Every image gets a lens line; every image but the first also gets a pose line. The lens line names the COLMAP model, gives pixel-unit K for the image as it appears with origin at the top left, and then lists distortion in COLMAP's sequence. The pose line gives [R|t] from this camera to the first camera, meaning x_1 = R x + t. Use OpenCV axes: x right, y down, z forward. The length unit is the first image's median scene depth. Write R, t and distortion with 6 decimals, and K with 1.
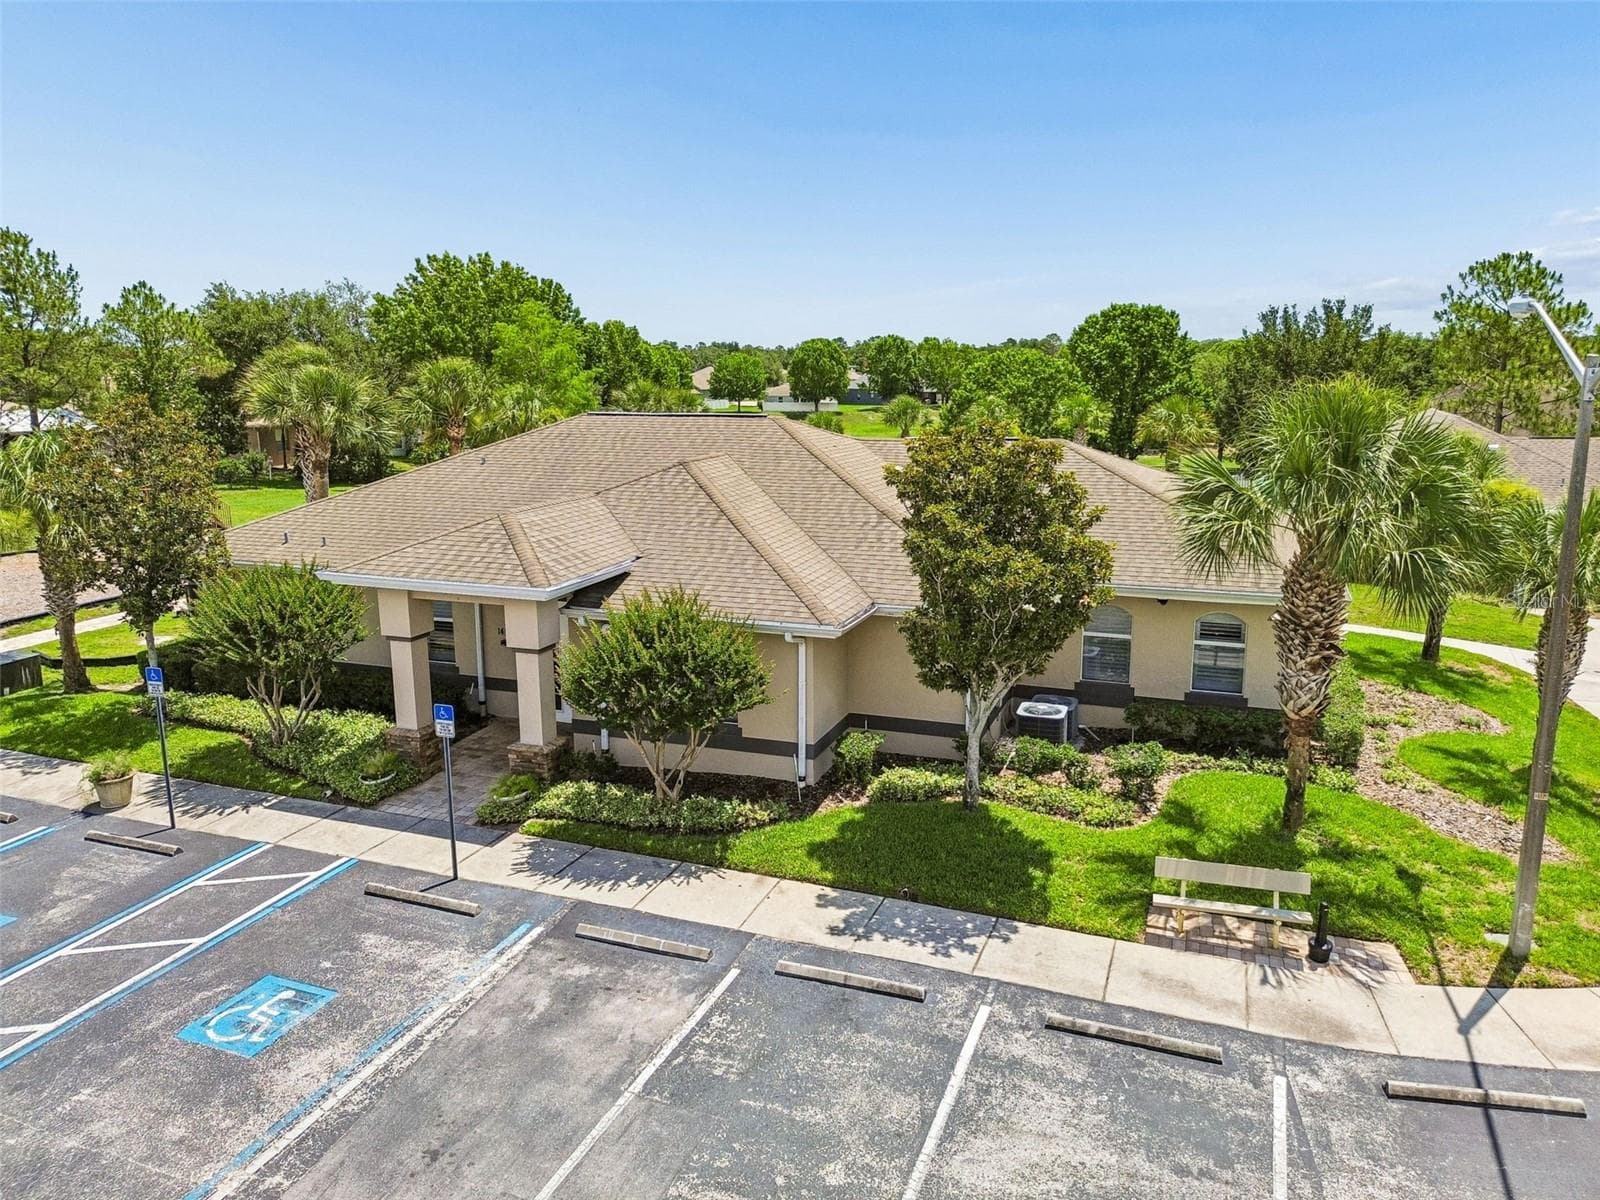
lens RADIAL K [[1146.0, 0, 804.5], [0, 1146.0, 595.1], [0, 0, 1]] dist [0.065606, -0.064999]
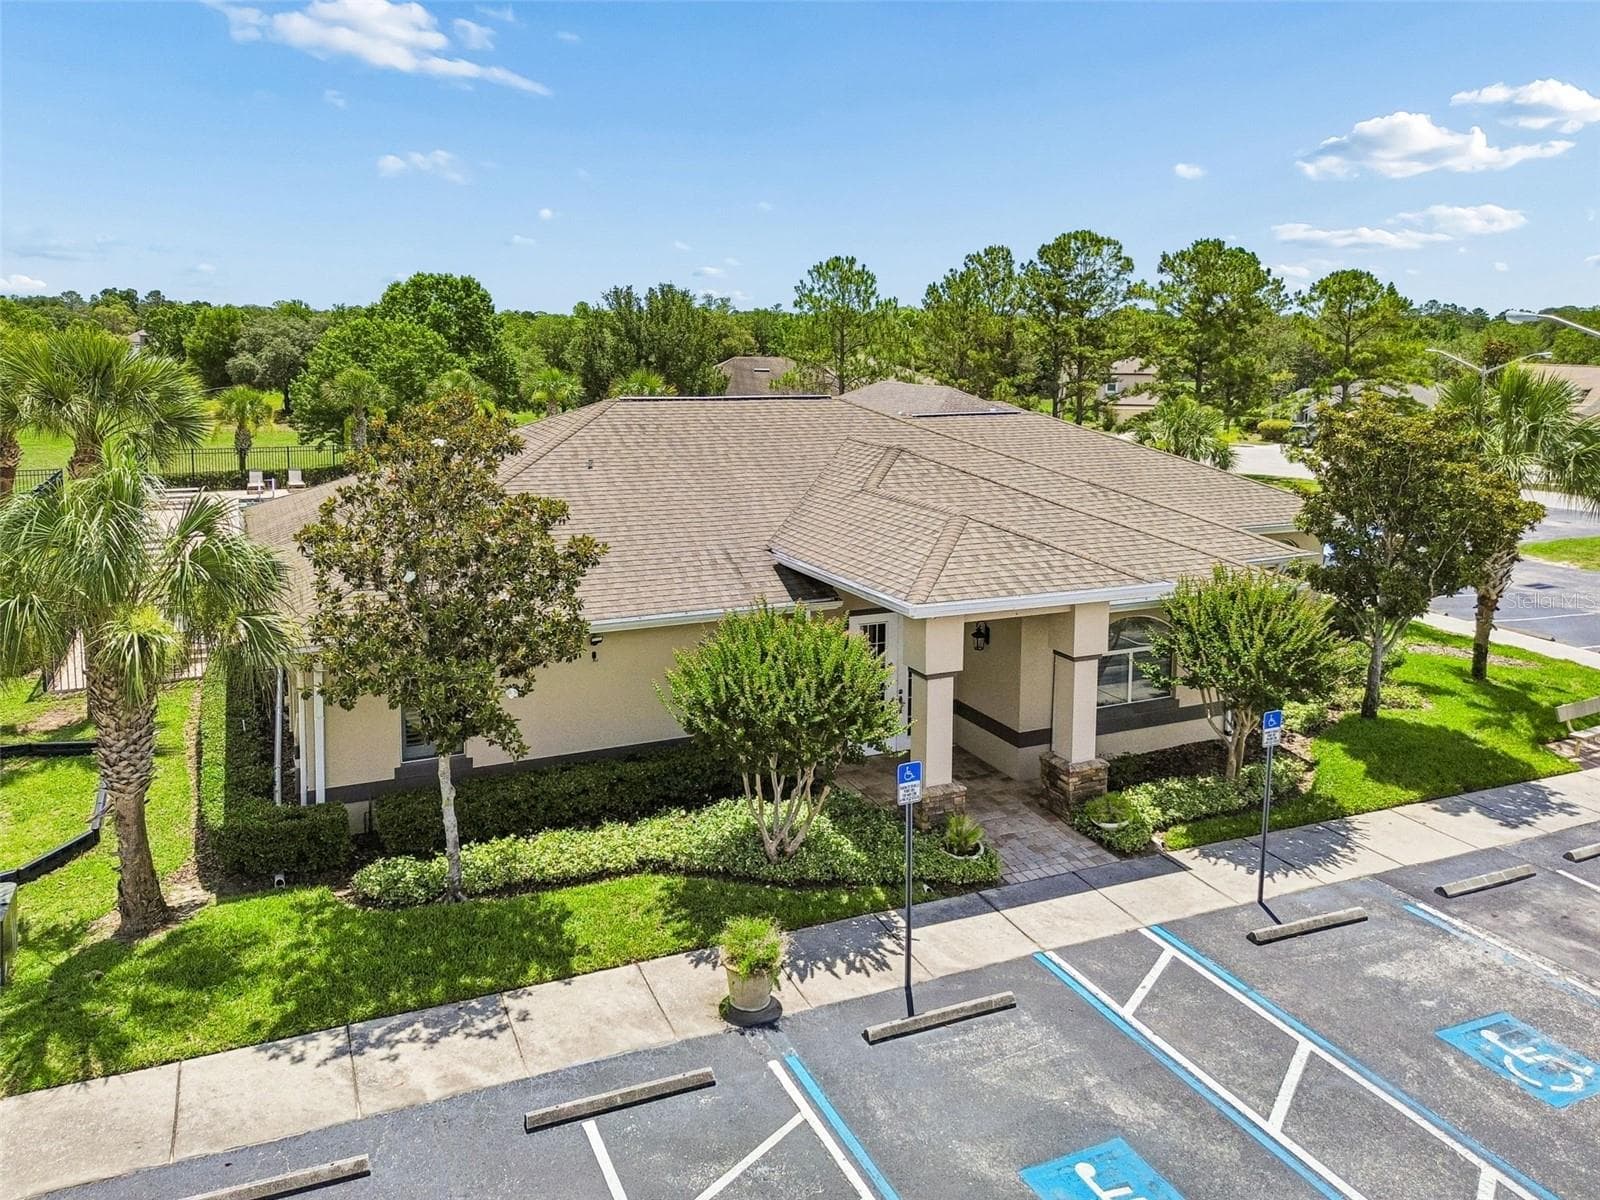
lens RADIAL K [[1146.0, 0, 804.5], [0, 1146.0, 595.1], [0, 0, 1]] dist [0.065606, -0.064999]
pose [[0.697485, -0.137452, 0.703294, -1.153701], [0.120785, 0.989940, 0.073687, -0.107613], [-0.706347, 0.033552, 0.707070, 0.585778]]
